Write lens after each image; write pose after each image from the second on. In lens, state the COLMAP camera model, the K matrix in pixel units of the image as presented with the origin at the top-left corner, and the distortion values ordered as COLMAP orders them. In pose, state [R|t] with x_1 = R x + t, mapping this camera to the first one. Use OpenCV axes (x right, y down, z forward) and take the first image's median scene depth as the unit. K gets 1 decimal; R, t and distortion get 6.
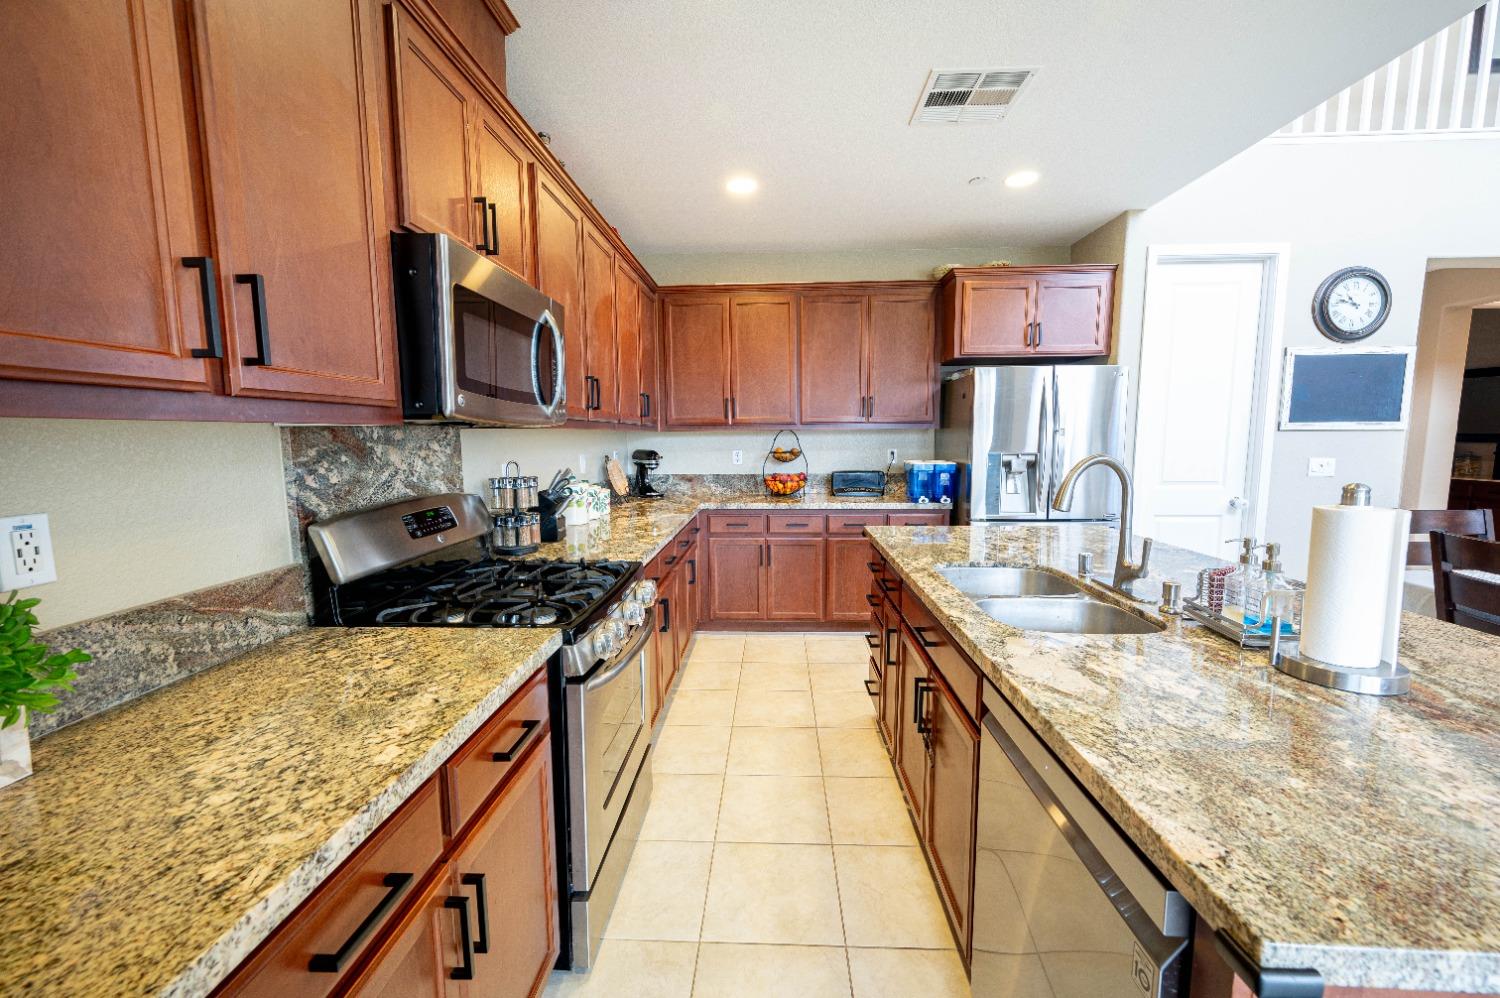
lens RADIAL K [[588.1, 0, 749.9], [0, 588.1, 498.8], [0, 0, 1]] dist [-0.000852, -0.000193]
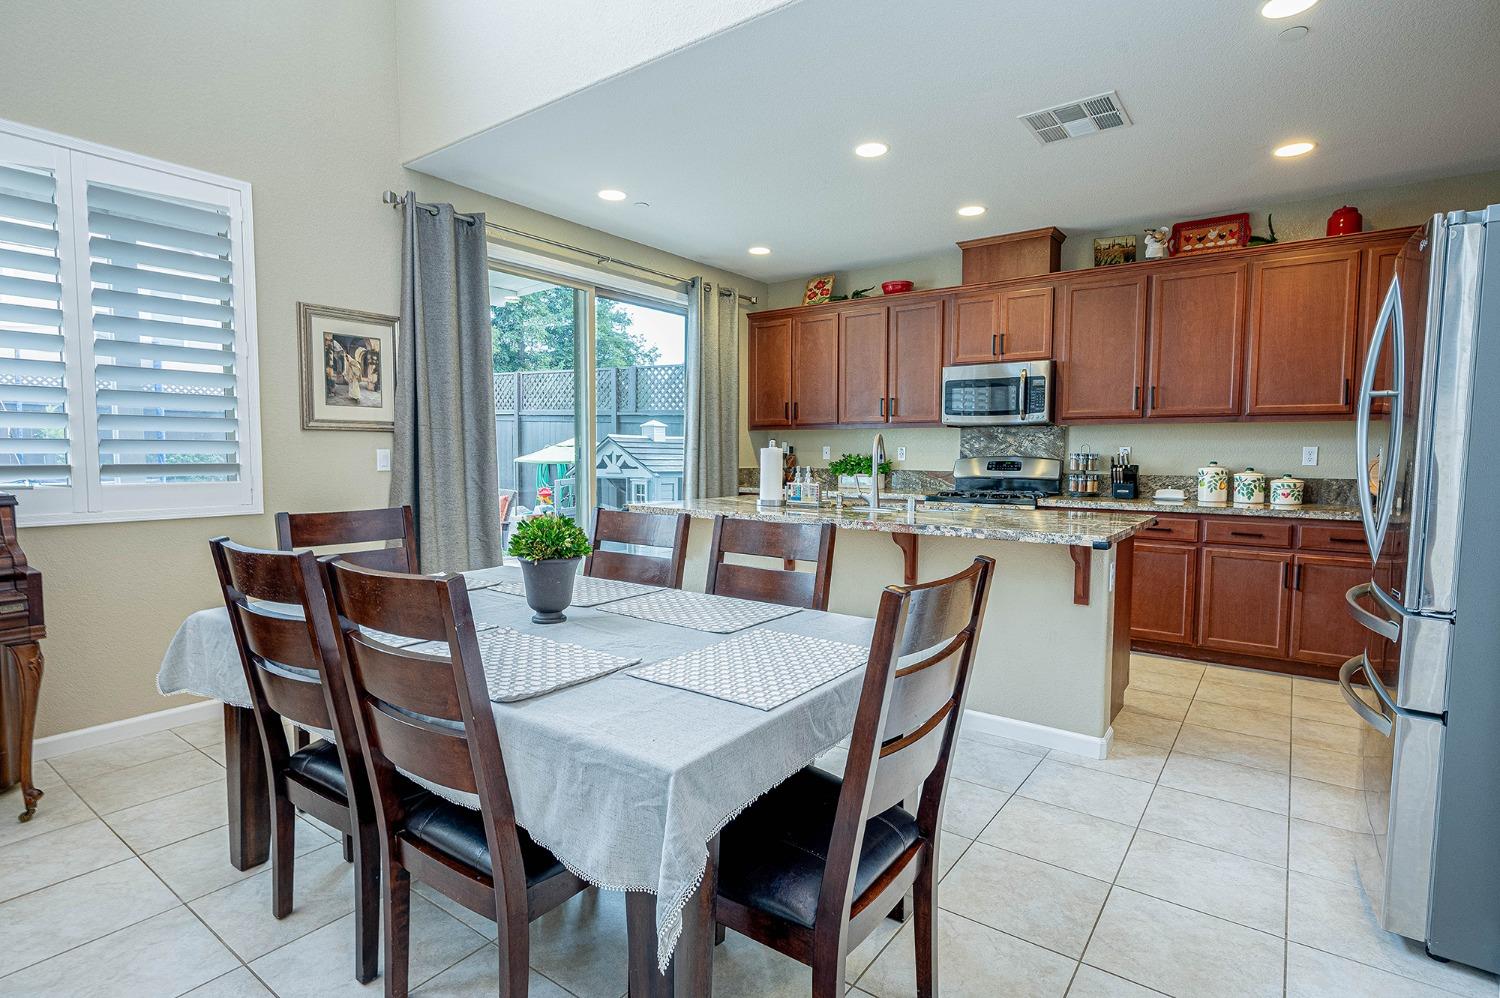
lens RADIAL K [[746.5, 0, 750.7], [0, 746.5, 498.7], [0, 0, 1]] dist [-0.001457, -0.000075]
pose [[-0.553106, 0.056668, -0.831181, 1.712216], [-0.092330, 0.987369, 0.128757, -0.083469], [0.827979, 0.147959, -0.540887, 1.200975]]
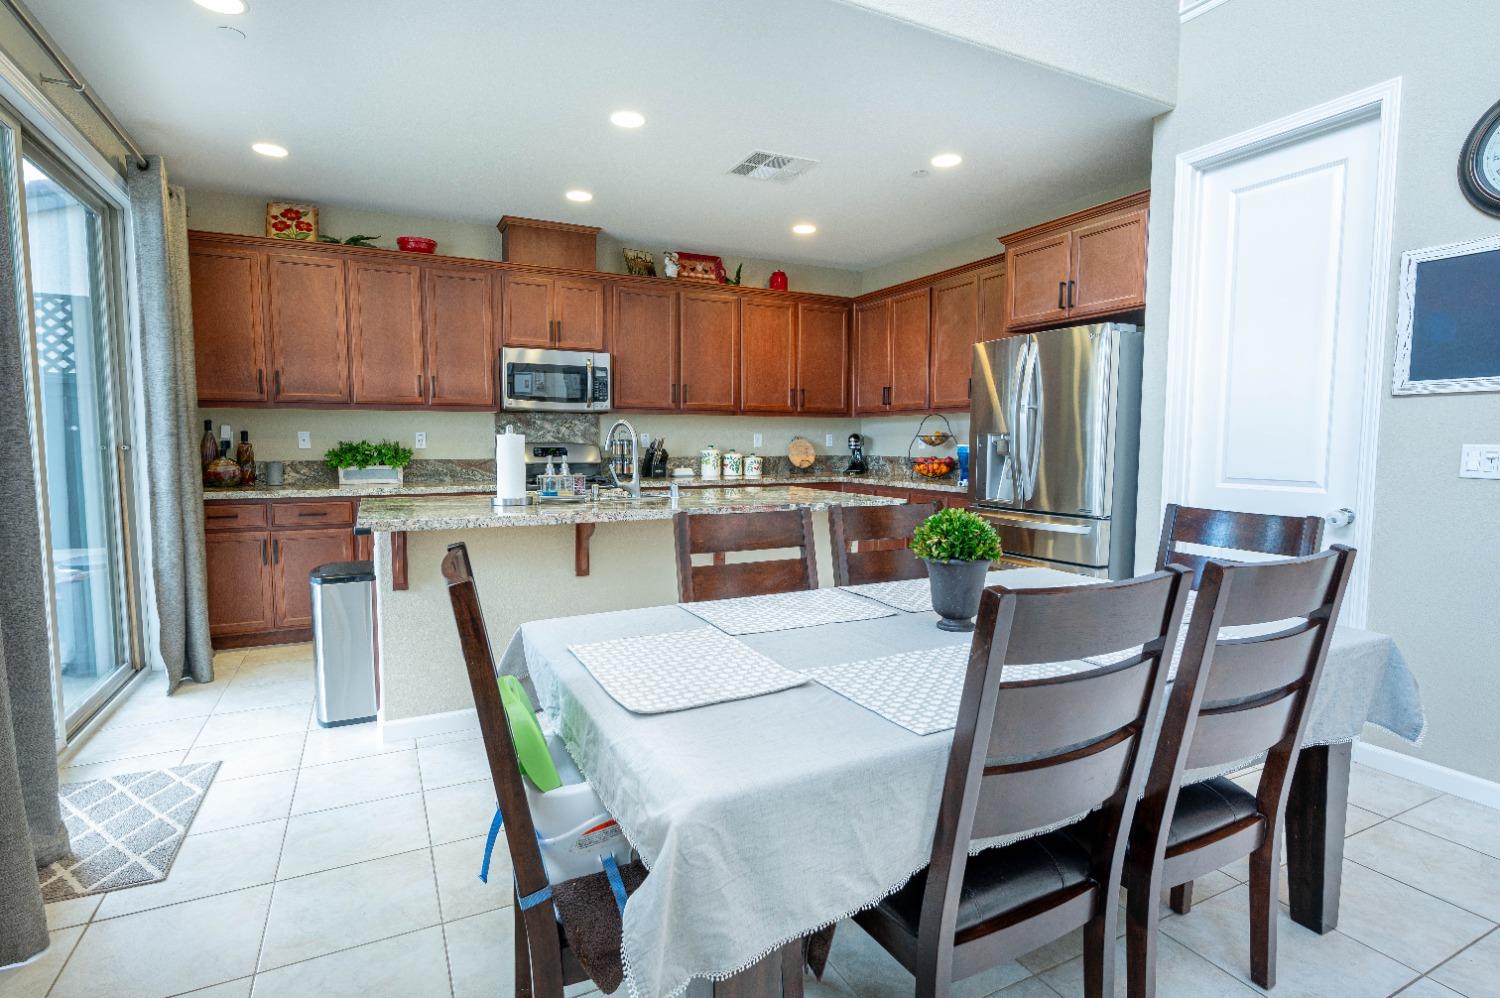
lens RADIAL K [[746.5, 0, 750.9], [0, 746.5, 497.2], [0, 0, 1]] dist [-0.001457, -0.000075]
pose [[0.492218, 0.074612, -0.867268, 1.694752], [-0.099611, 0.994603, 0.029033, 0.034670], [0.864754, 0.072099, 0.496994, 0.129116]]
